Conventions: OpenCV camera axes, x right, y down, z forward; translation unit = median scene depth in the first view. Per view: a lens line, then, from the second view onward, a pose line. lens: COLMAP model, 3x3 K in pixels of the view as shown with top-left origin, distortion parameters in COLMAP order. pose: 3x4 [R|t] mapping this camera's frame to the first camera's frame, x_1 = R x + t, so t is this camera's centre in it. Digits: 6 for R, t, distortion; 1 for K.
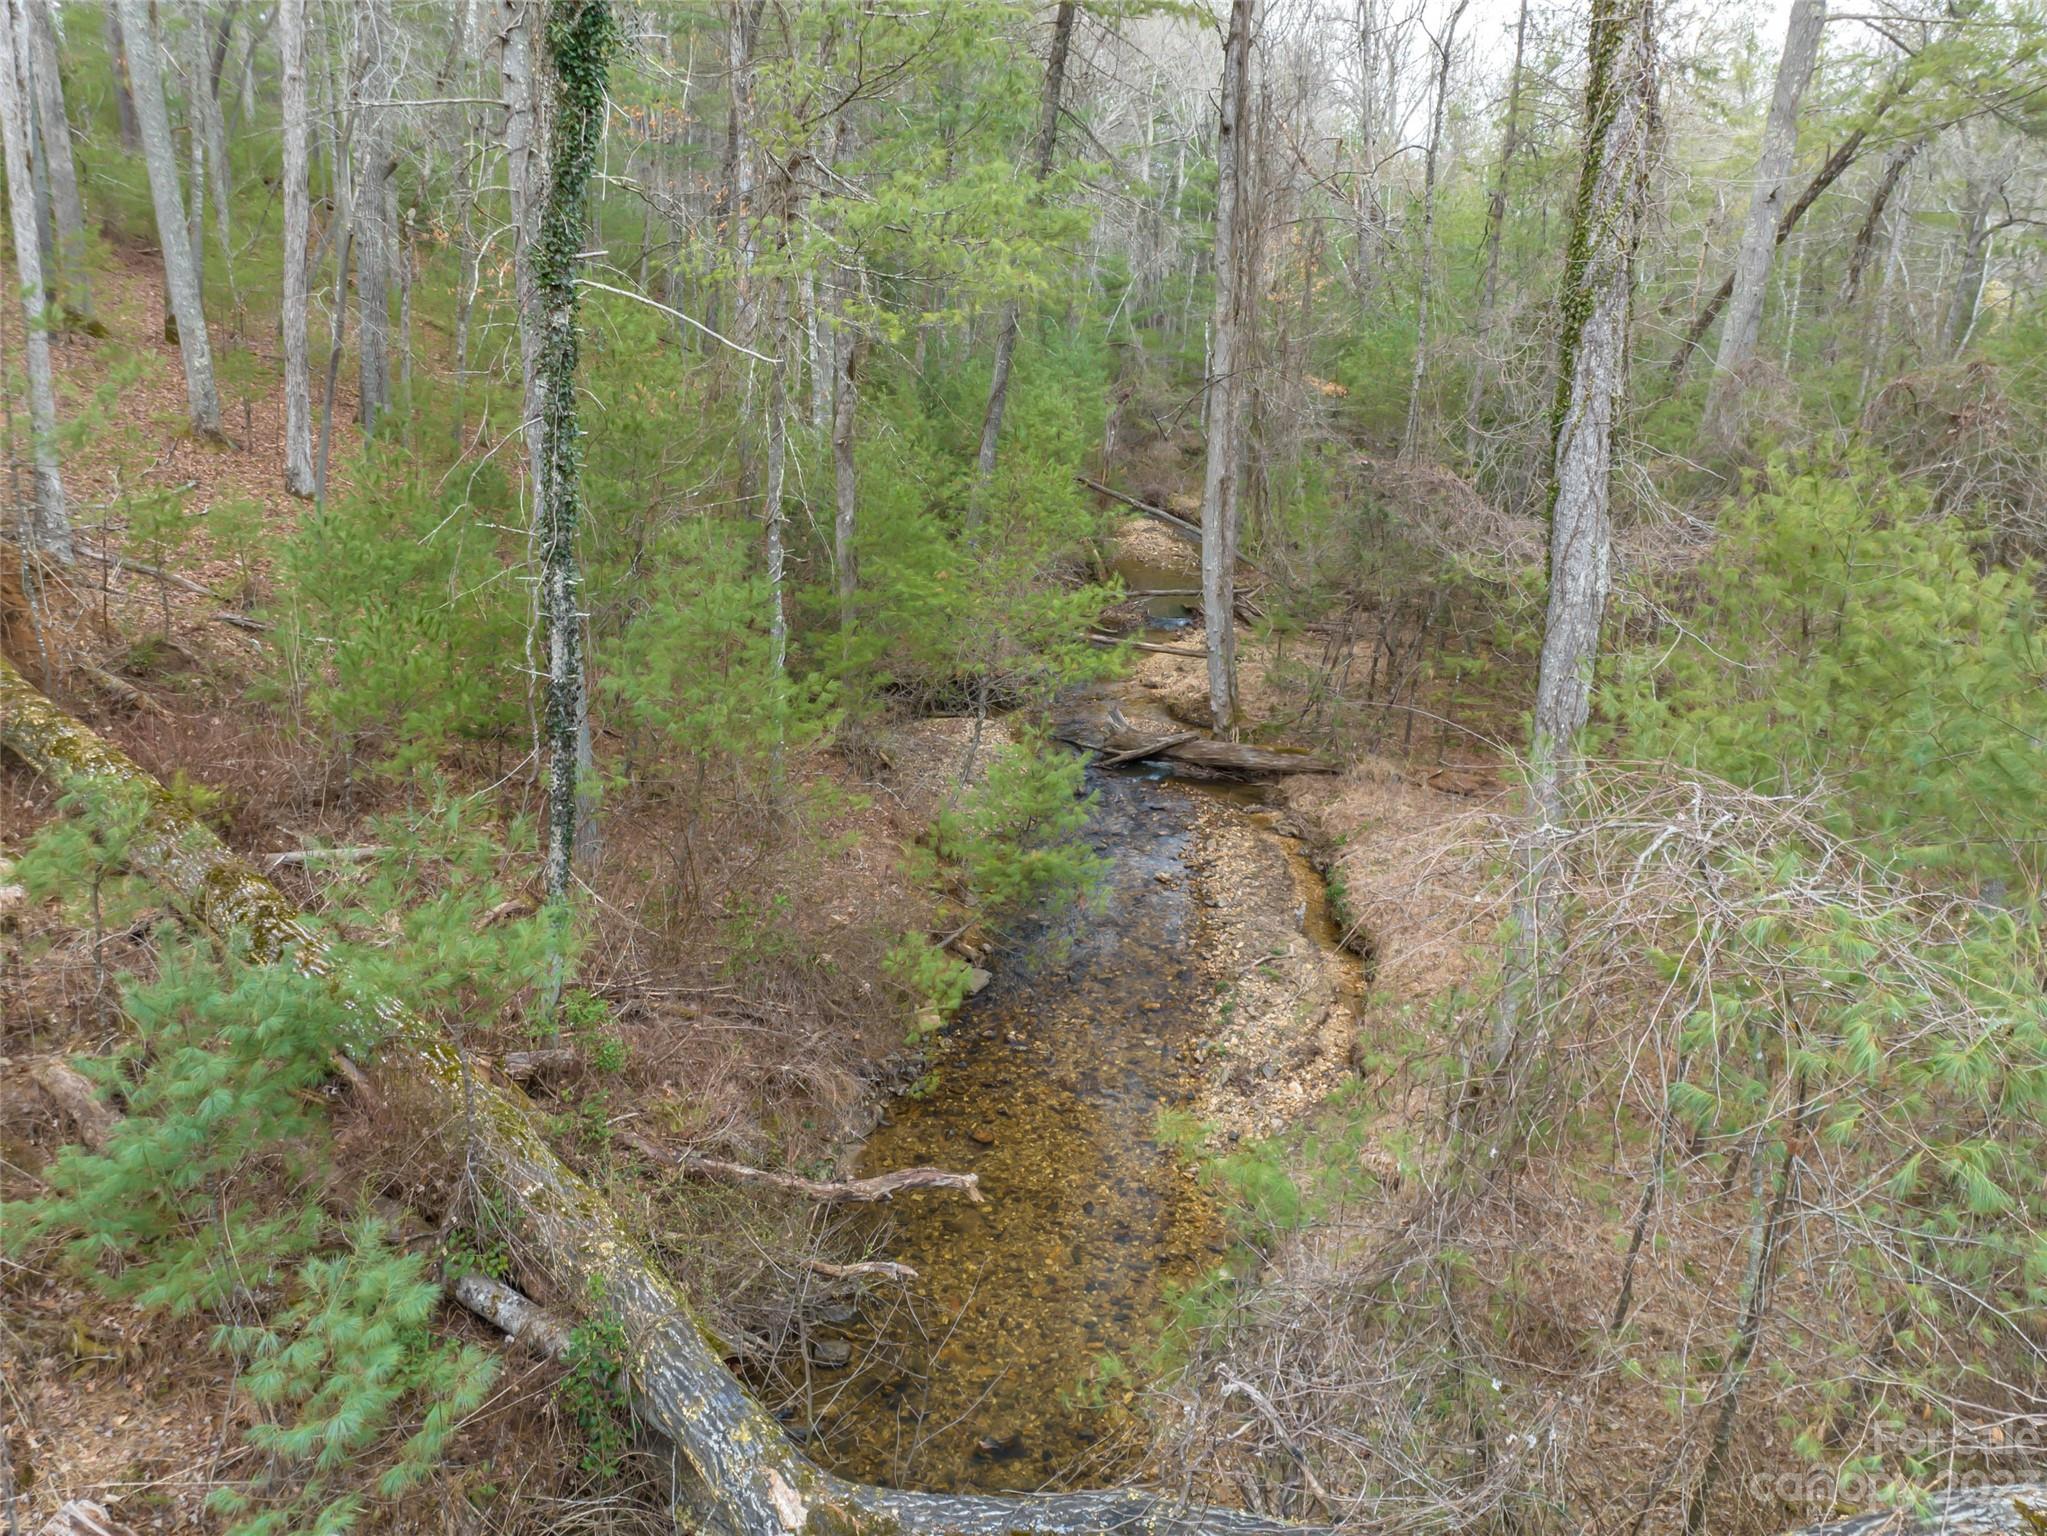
lens RADIAL K [[1521.5, 0, 1029.8], [0, 1521.5, 778.4], [0, 0, 1]] dist [-0.039410, -0.001452]
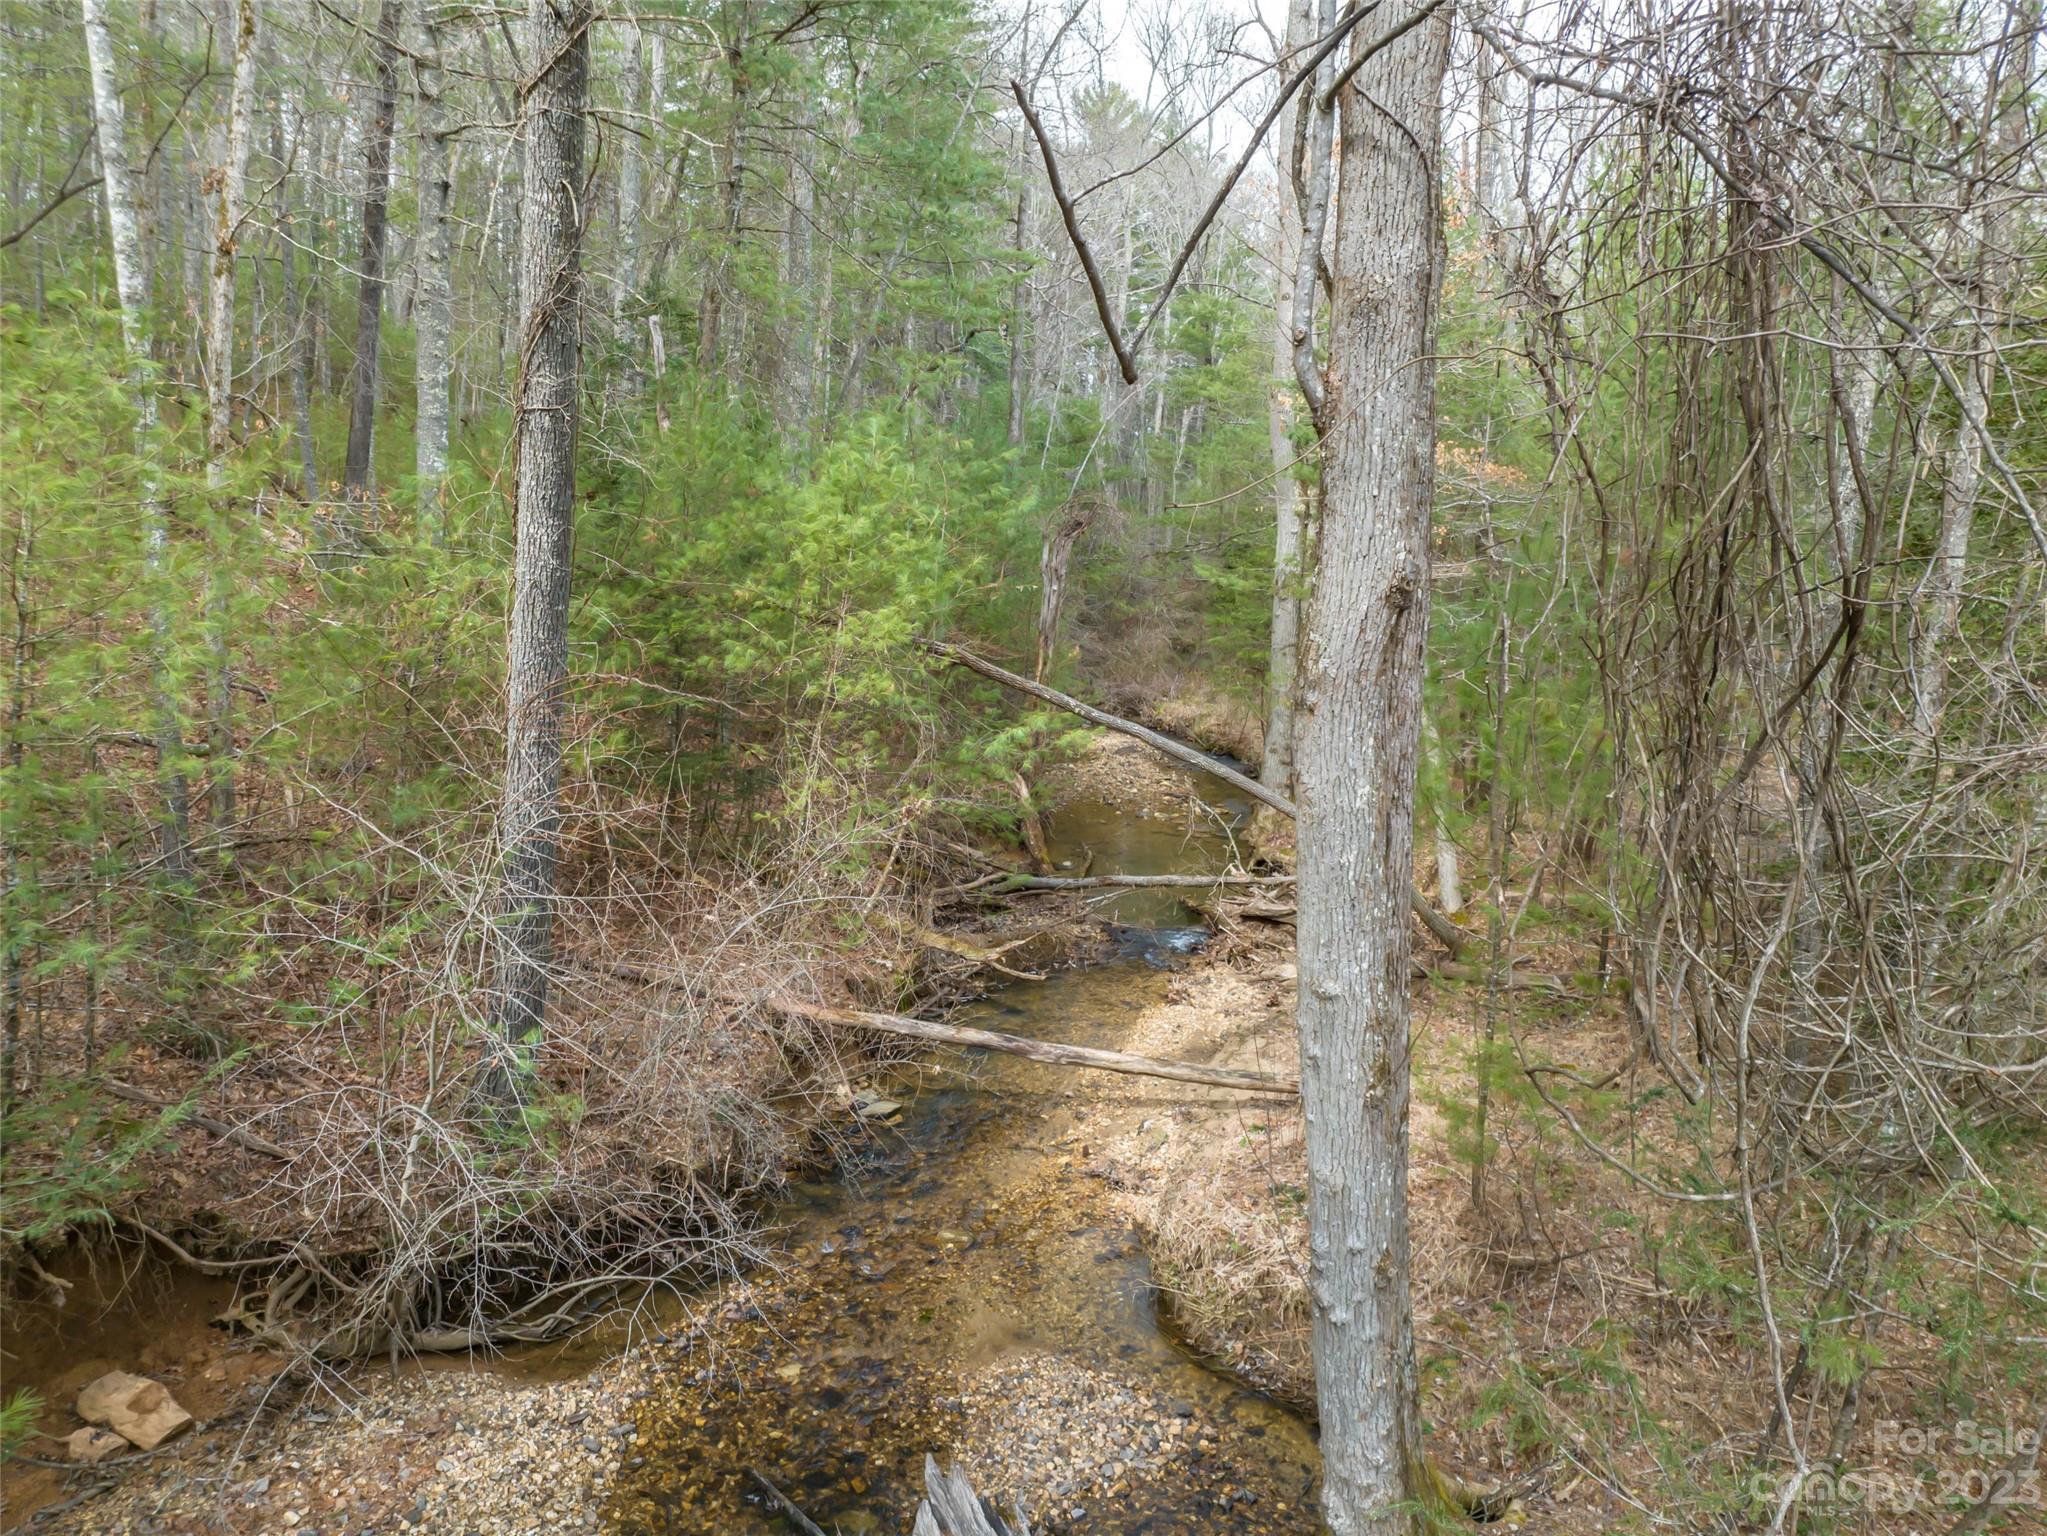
lens RADIAL K [[1504.9, 0, 1028.0], [0, 1504.9, 776.5], [0, 0, 1]] dist [-0.031221, -0.006247]
pose [[0.999953, 0.007312, 0.006324, 0.126142], [-0.006360, 0.990231, -0.139292, -0.240796], [-0.007281, 0.139246, 0.990231, 1.388992]]
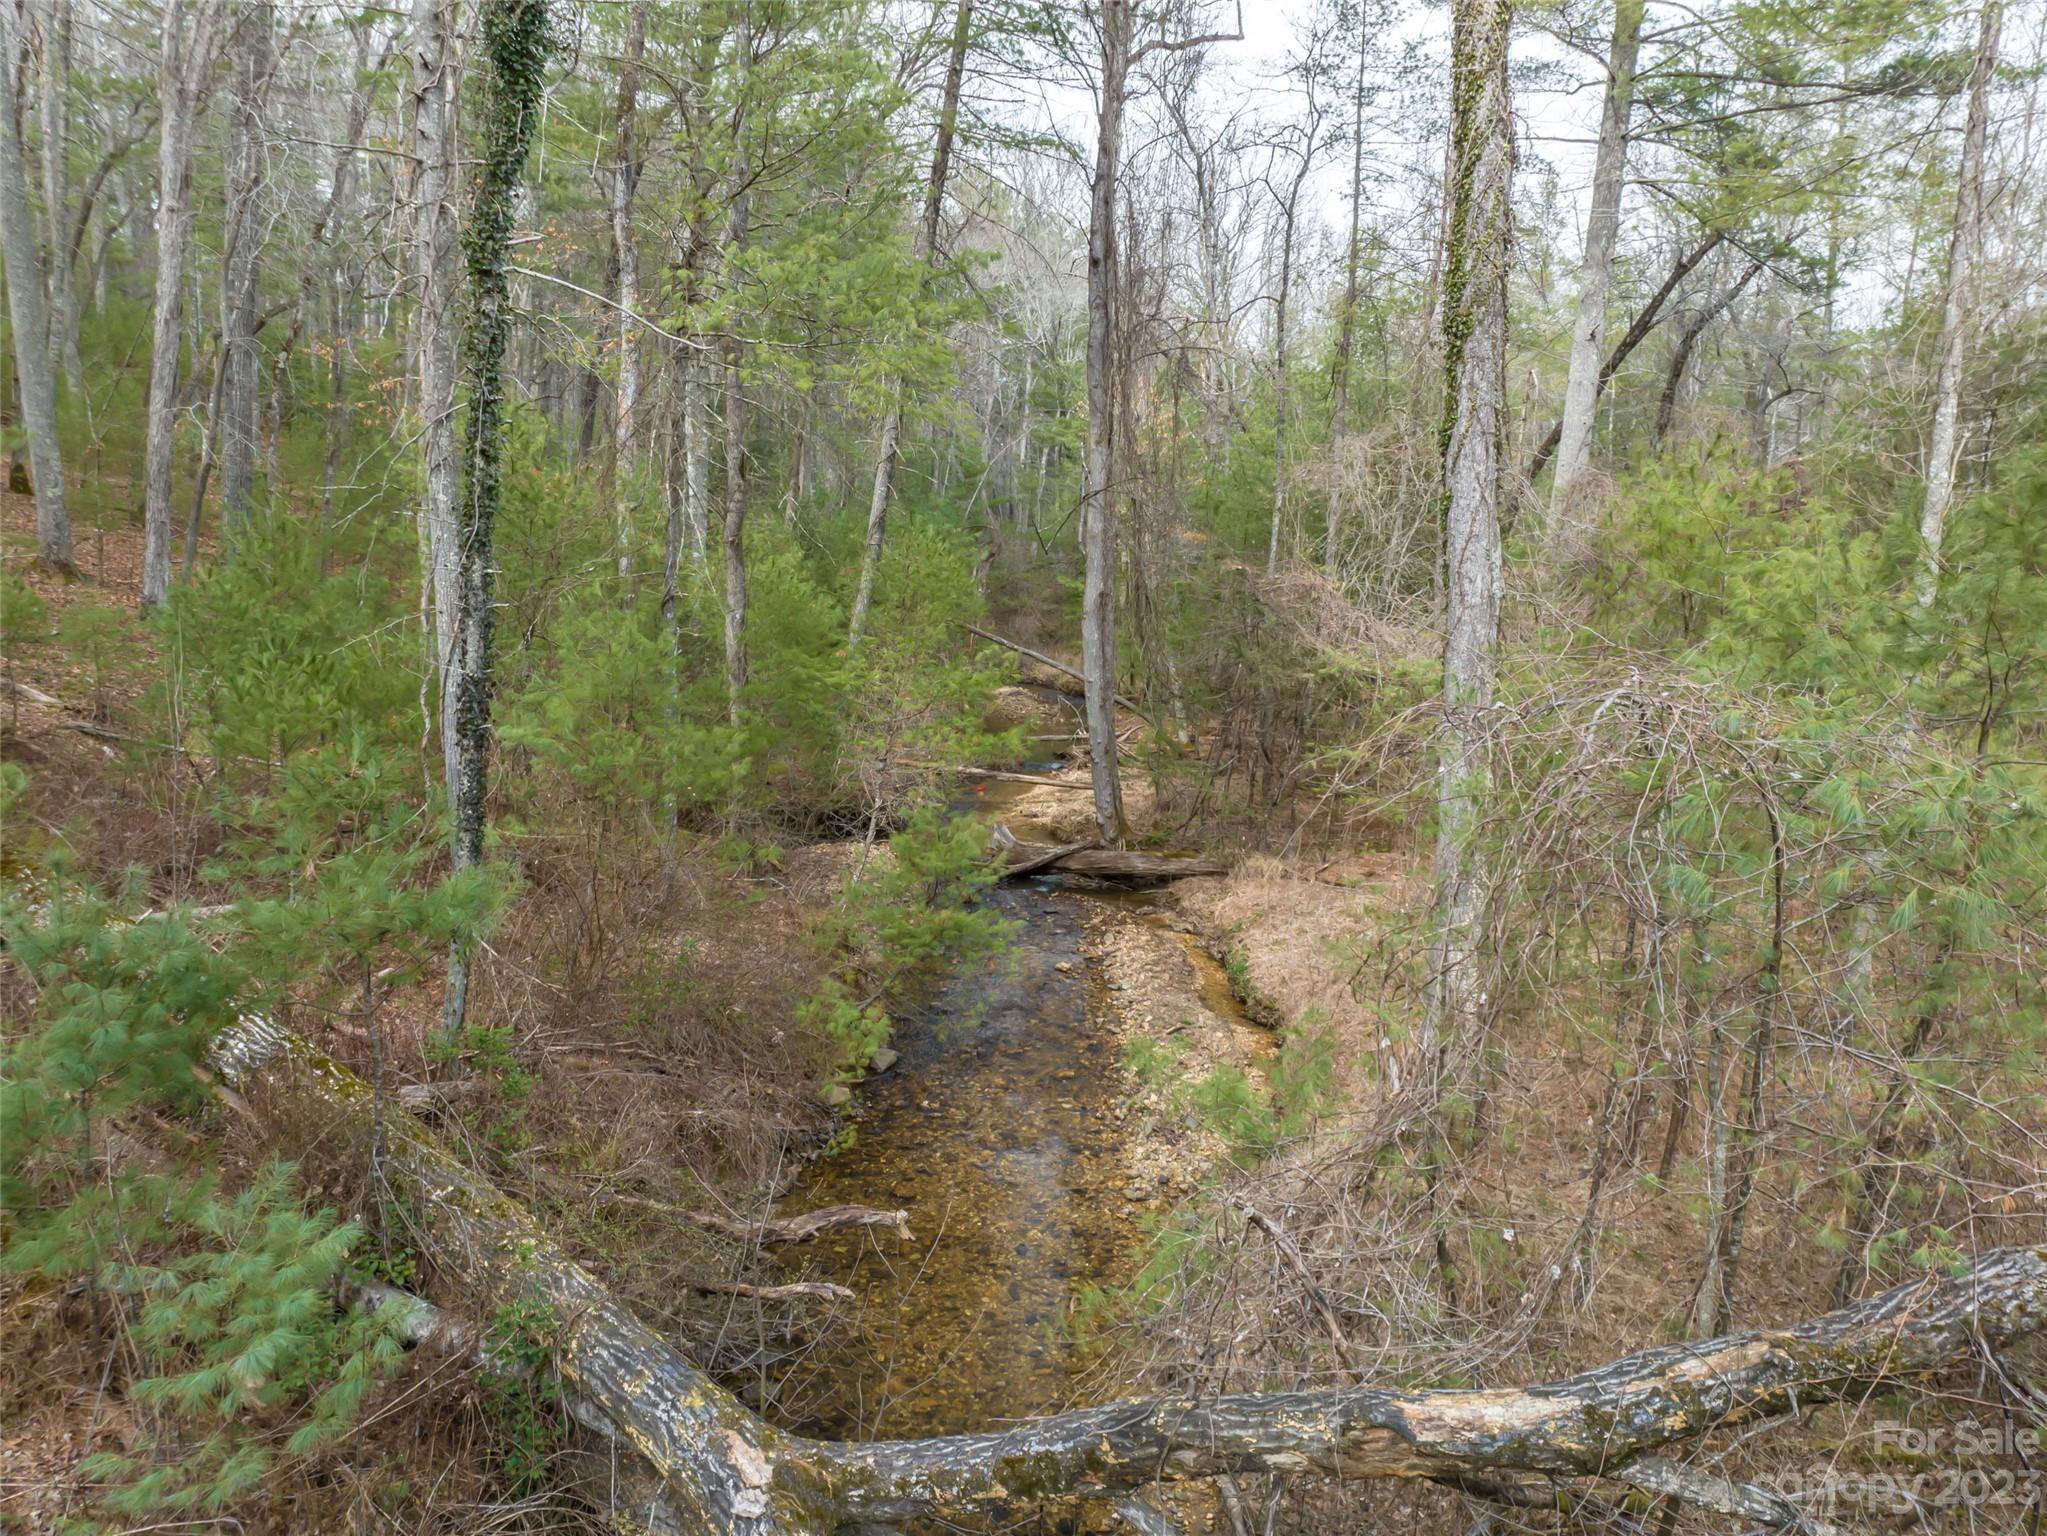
lens RADIAL K [[1522.3, 0, 1054.7], [0, 1522.3, 761.1], [0, 0, 1]] dist [-0.062037, 0.028993]
pose [[0.993377, -0.018510, 0.113404, -0.042642], [0.035094, 0.988656, -0.146042, 0.118232], [-0.109414, 0.149054, 0.982757, 0.016210]]
